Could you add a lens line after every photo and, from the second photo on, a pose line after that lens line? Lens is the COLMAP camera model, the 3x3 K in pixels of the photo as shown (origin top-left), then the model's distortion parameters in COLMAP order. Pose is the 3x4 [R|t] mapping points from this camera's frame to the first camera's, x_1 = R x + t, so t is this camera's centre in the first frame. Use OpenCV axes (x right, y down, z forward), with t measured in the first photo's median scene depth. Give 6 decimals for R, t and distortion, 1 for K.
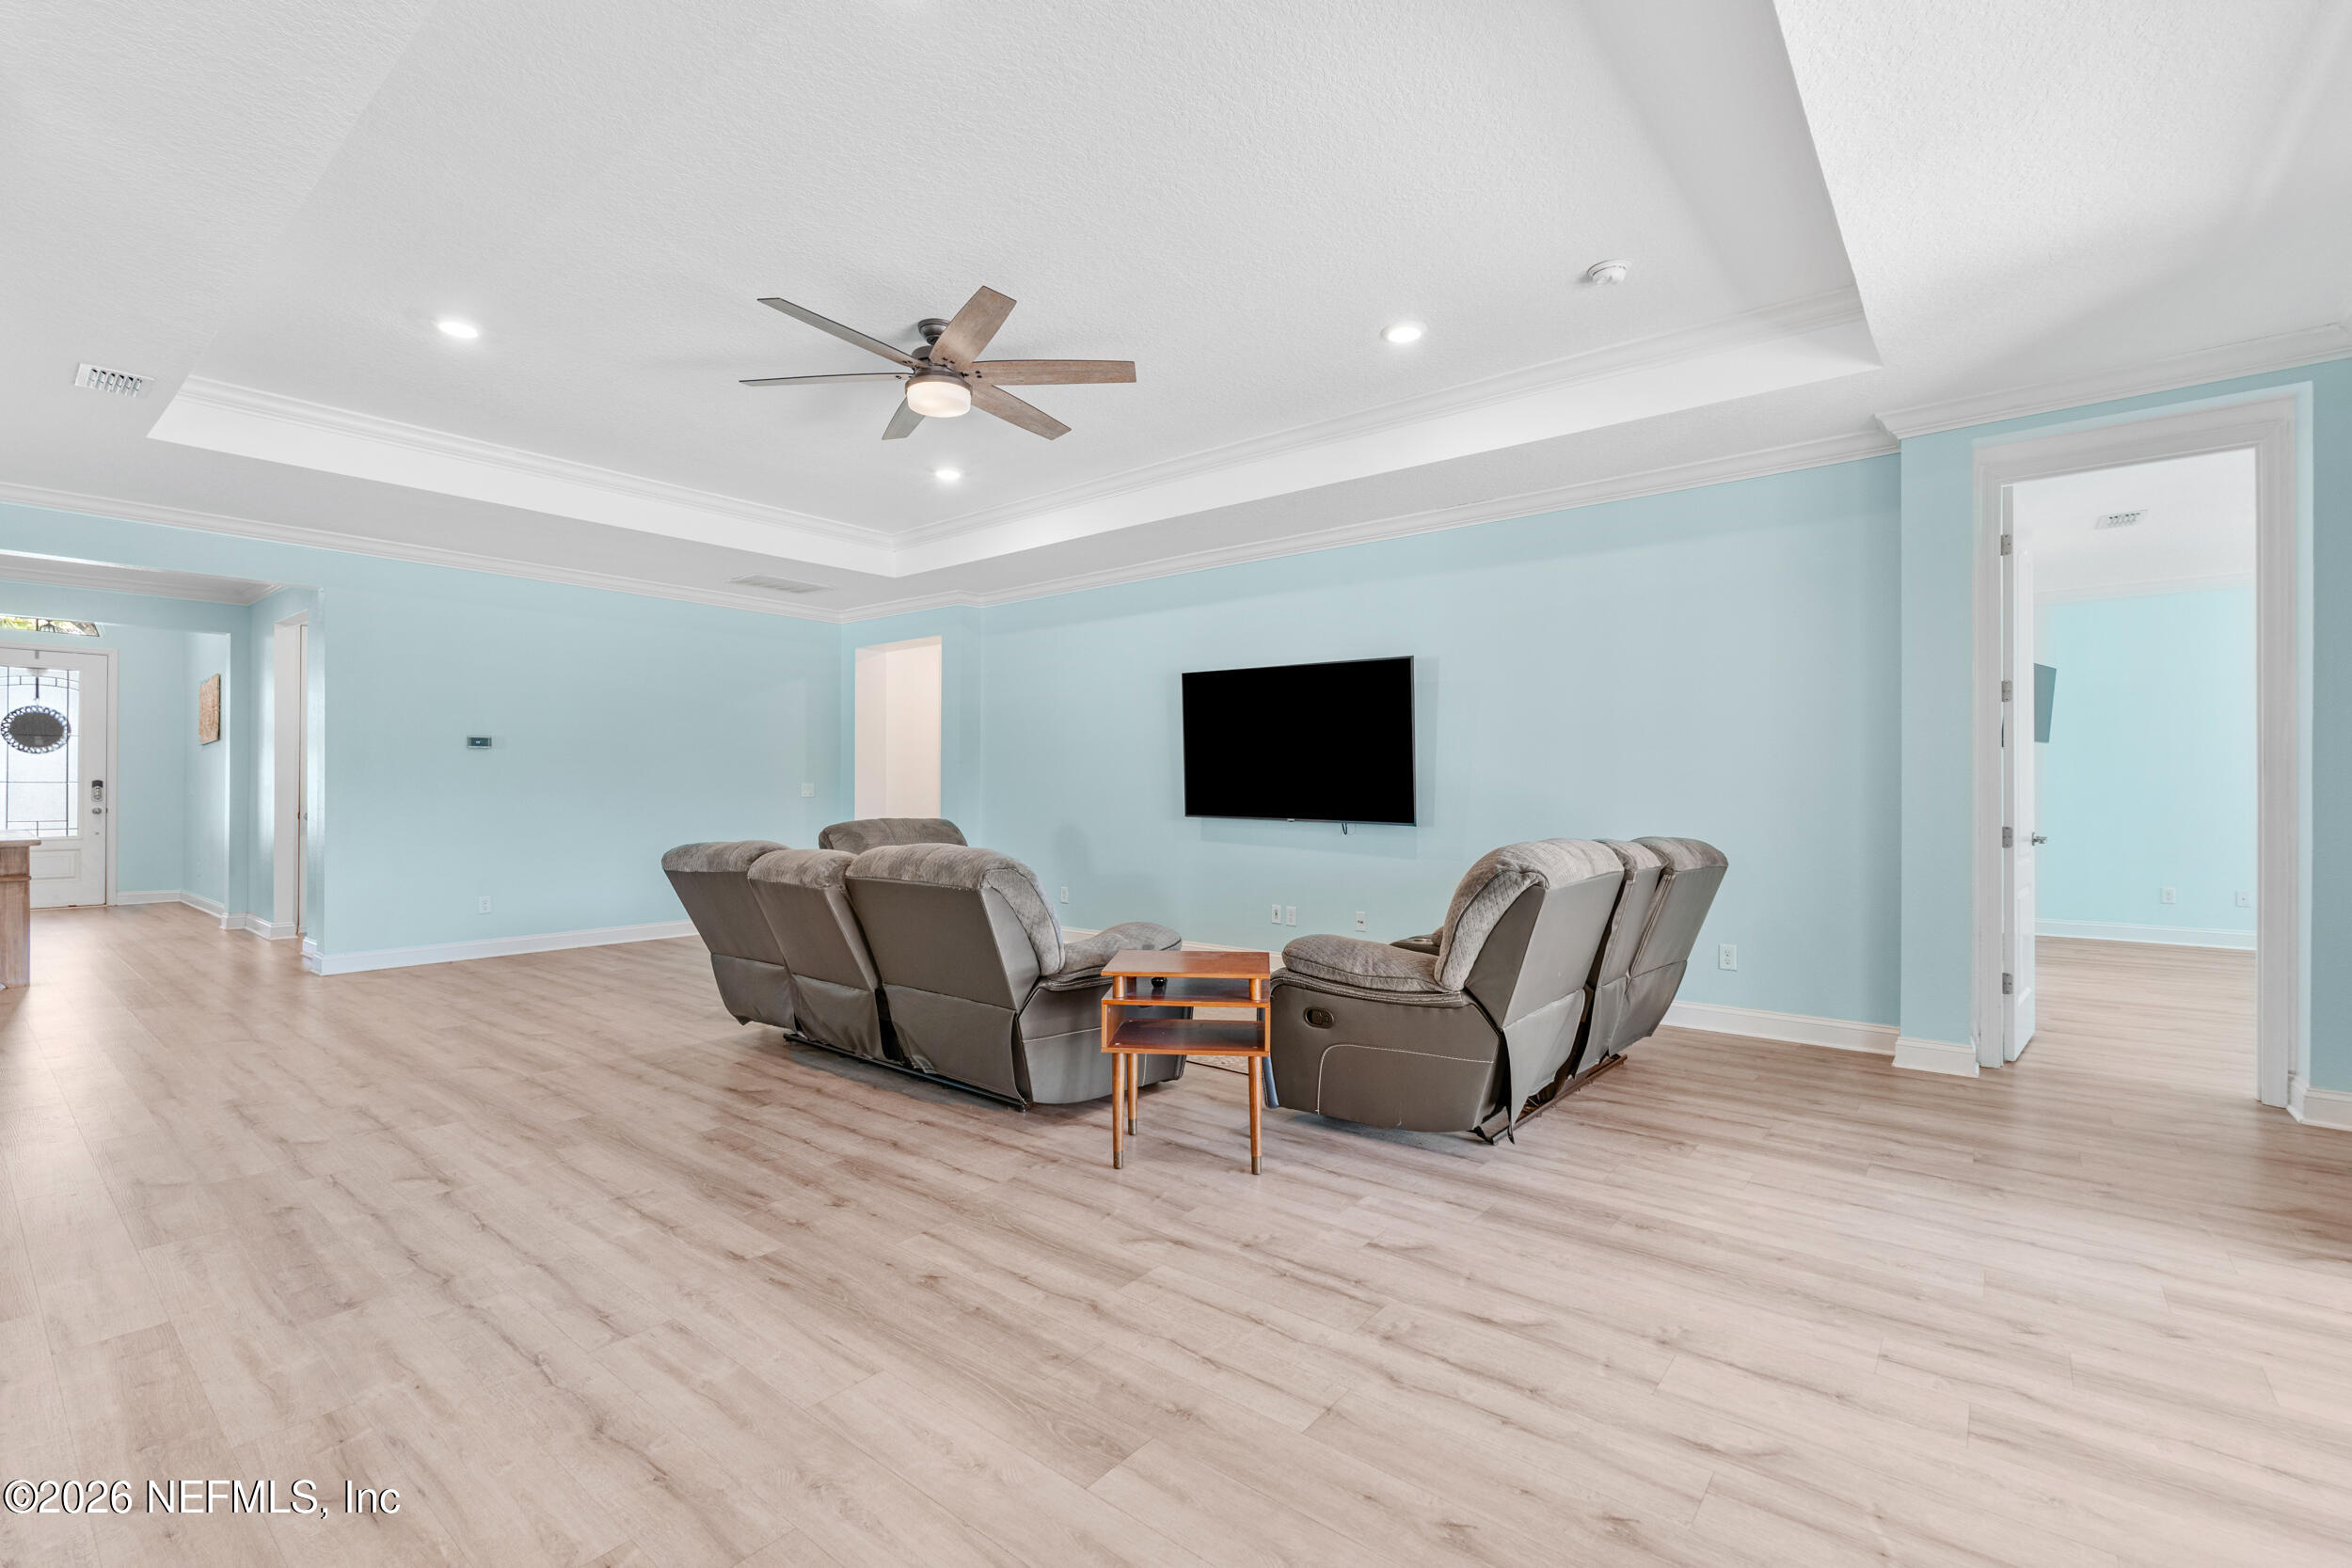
lens RADIAL K [[1024.8, 0, 1163.6], [0, 1024.8, 772.6], [0, 0, 1]] dist [-0.000409, -0.000203]
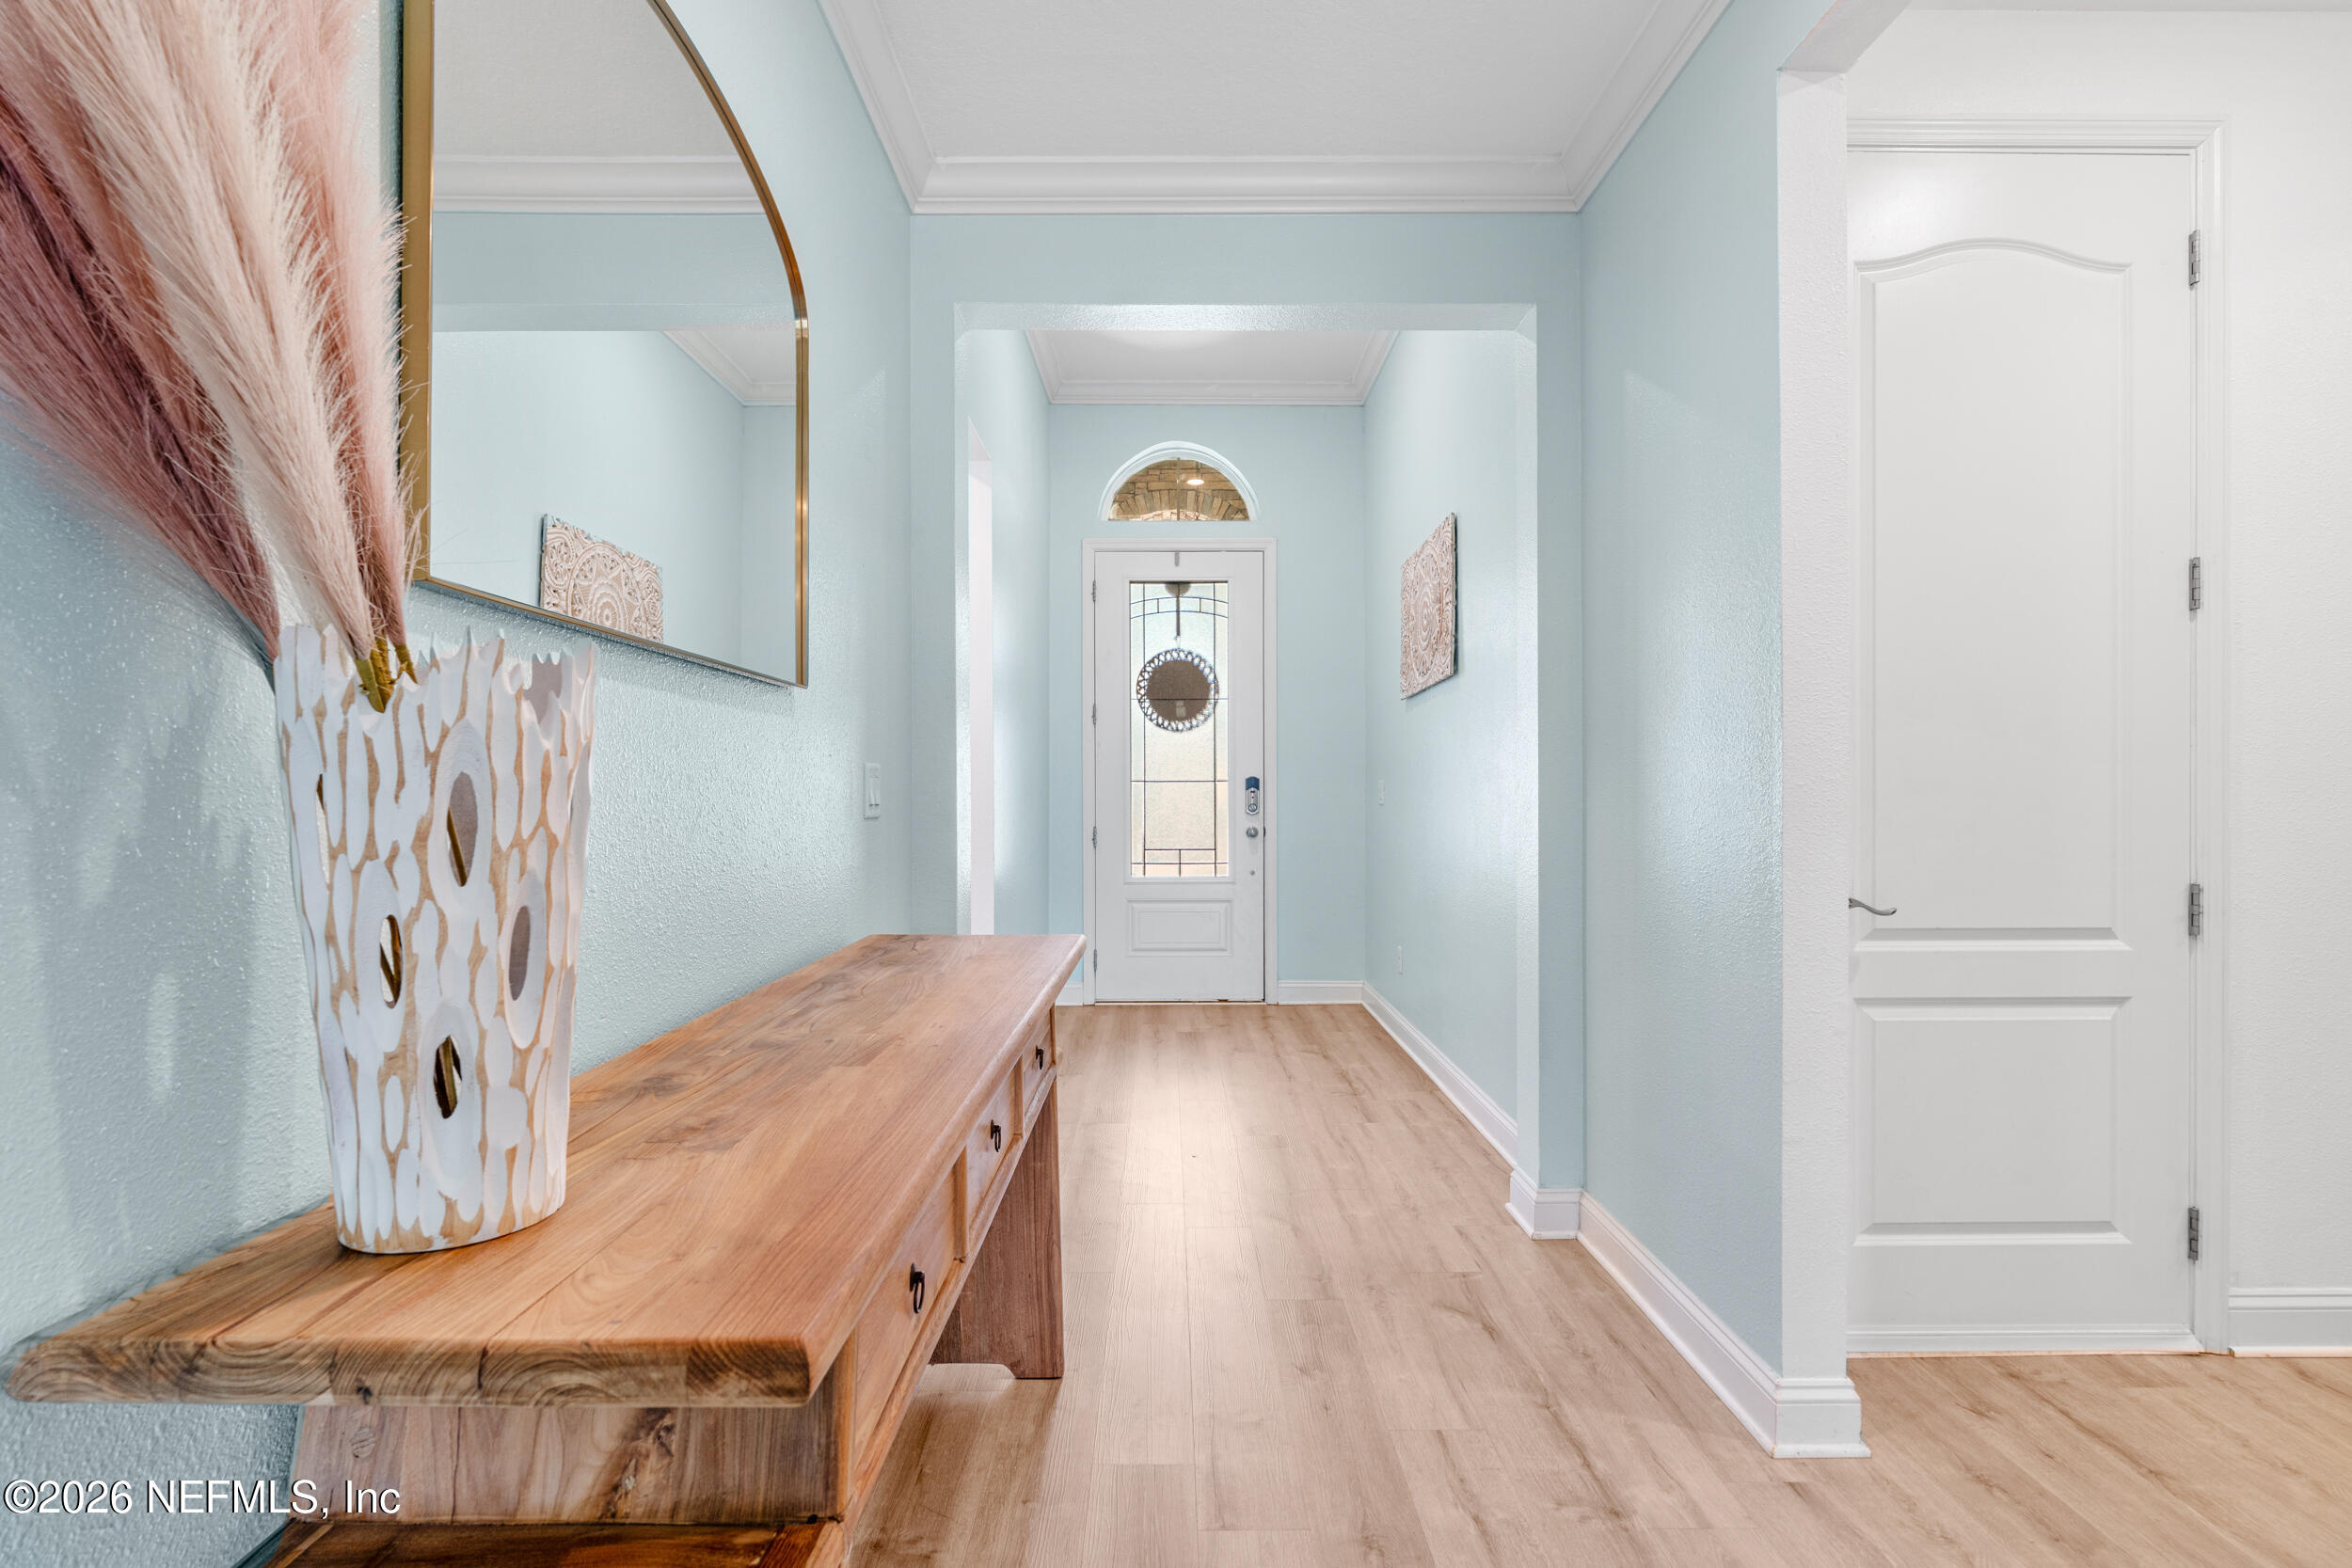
lens RADIAL K [[1024.8, 0, 1176.7], [0, 1024.8, 788.2], [0, 0, 1]] dist [-0.000409, -0.000203]
pose [[0.637309, -0.007564, -0.770572, -0.649637], [0.008036, 0.999963, -0.003169, 0.014767], [0.770567, -0.004173, 0.637346, 0.624456]]
